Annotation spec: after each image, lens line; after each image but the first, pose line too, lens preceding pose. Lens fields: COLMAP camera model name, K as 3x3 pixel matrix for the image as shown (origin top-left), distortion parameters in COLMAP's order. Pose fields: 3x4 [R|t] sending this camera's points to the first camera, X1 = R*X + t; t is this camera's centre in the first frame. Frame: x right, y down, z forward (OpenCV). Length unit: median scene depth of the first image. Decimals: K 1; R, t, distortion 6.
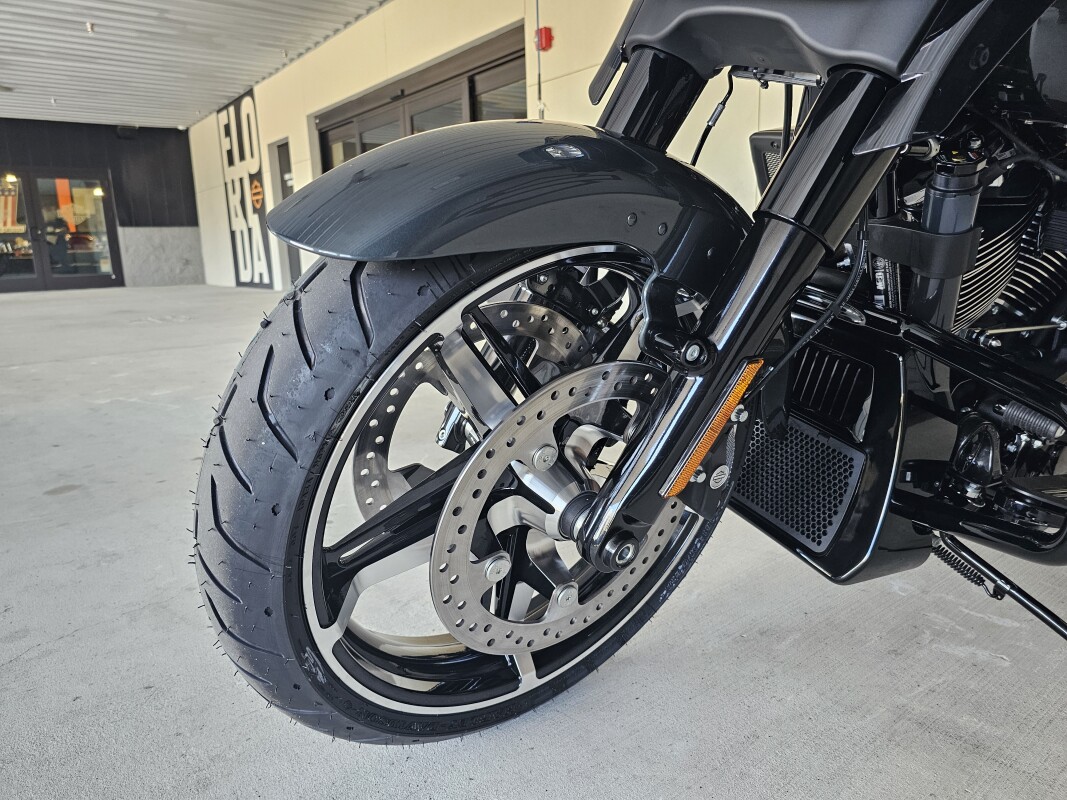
lens RADIAL K [[719.5, 0, 533.5], [0, 719.5, 400.0], [0, 0, 1]] dist [0.028928, -0.031447]
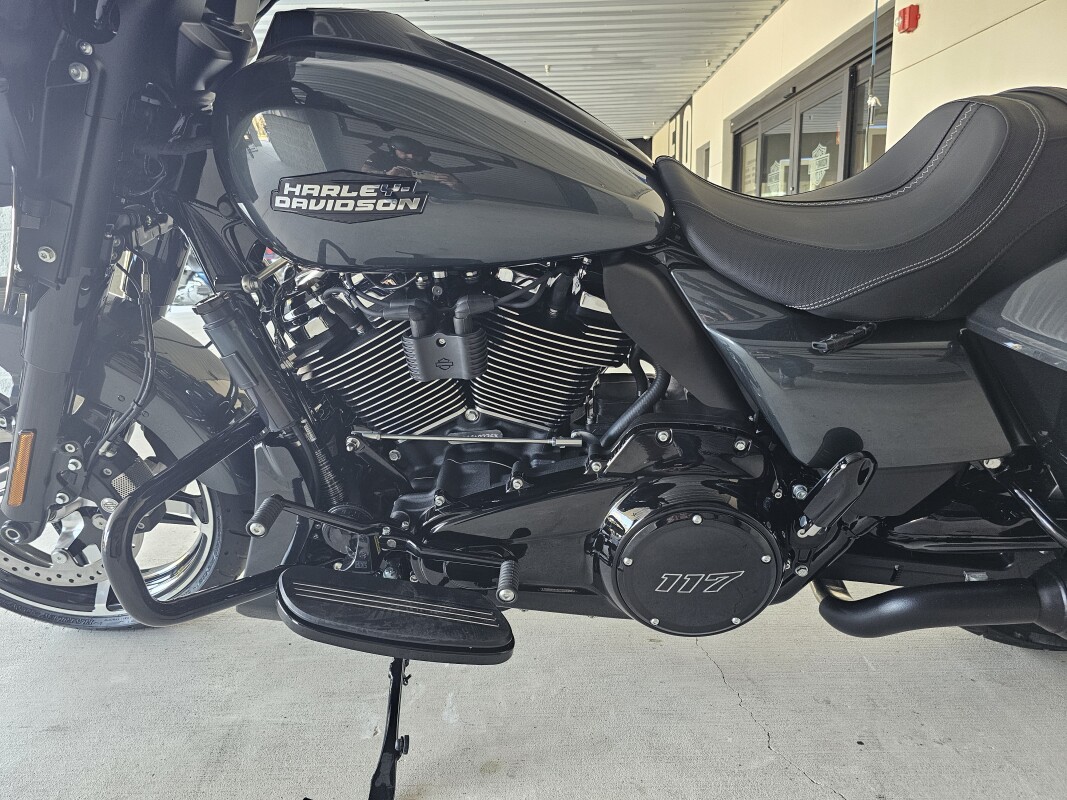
lens RADIAL K [[720.4, 0, 540.5], [0, 720.4, 404.2], [0, 0, 1]] dist [0.003771, -0.005693]
pose [[0.788317, 0.133827, -0.600538, 0.208601], [-0.119143, 0.990787, 0.064394, -0.034636], [0.603623, 0.020787, 0.796999, 0.039644]]
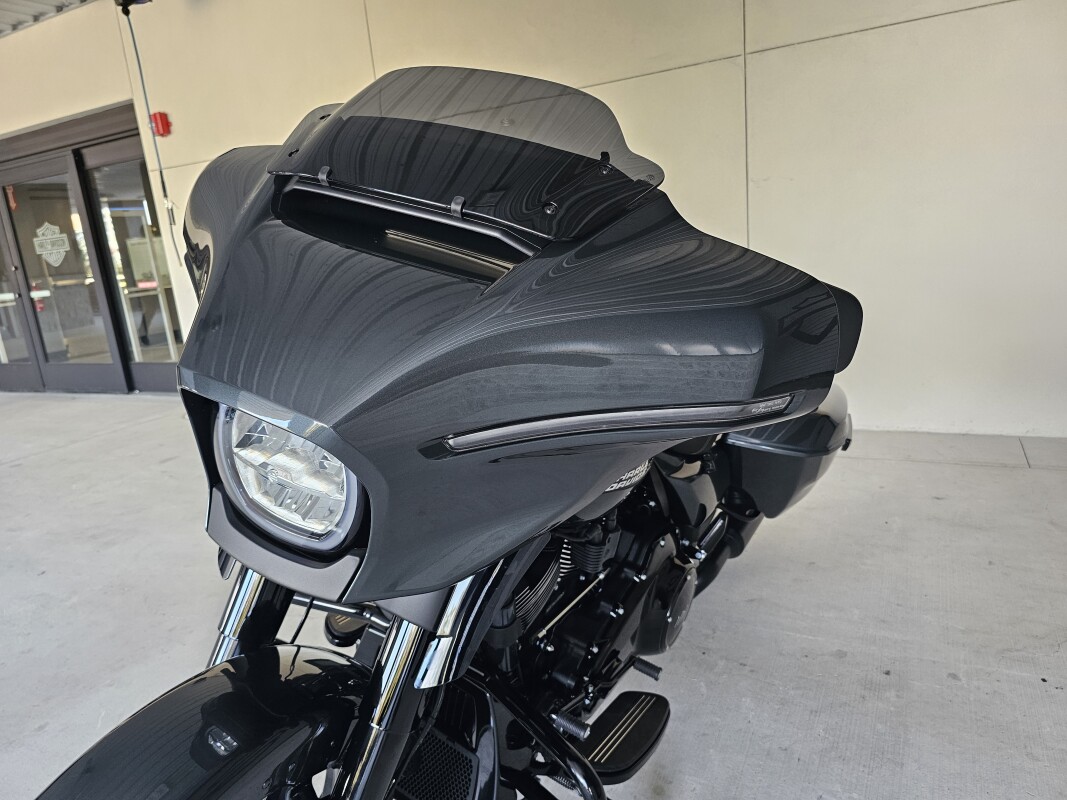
lens RADIAL K [[720.4, 0, 540.5], [0, 720.4, 404.2], [0, 0, 1]] dist [0.003771, -0.005693]
pose [[0.898160, -0.156564, 0.410849, 0.014151], [0.153101, 0.987337, 0.041553, -0.085325], [-0.412152, 0.025580, 0.910756, -0.043621]]
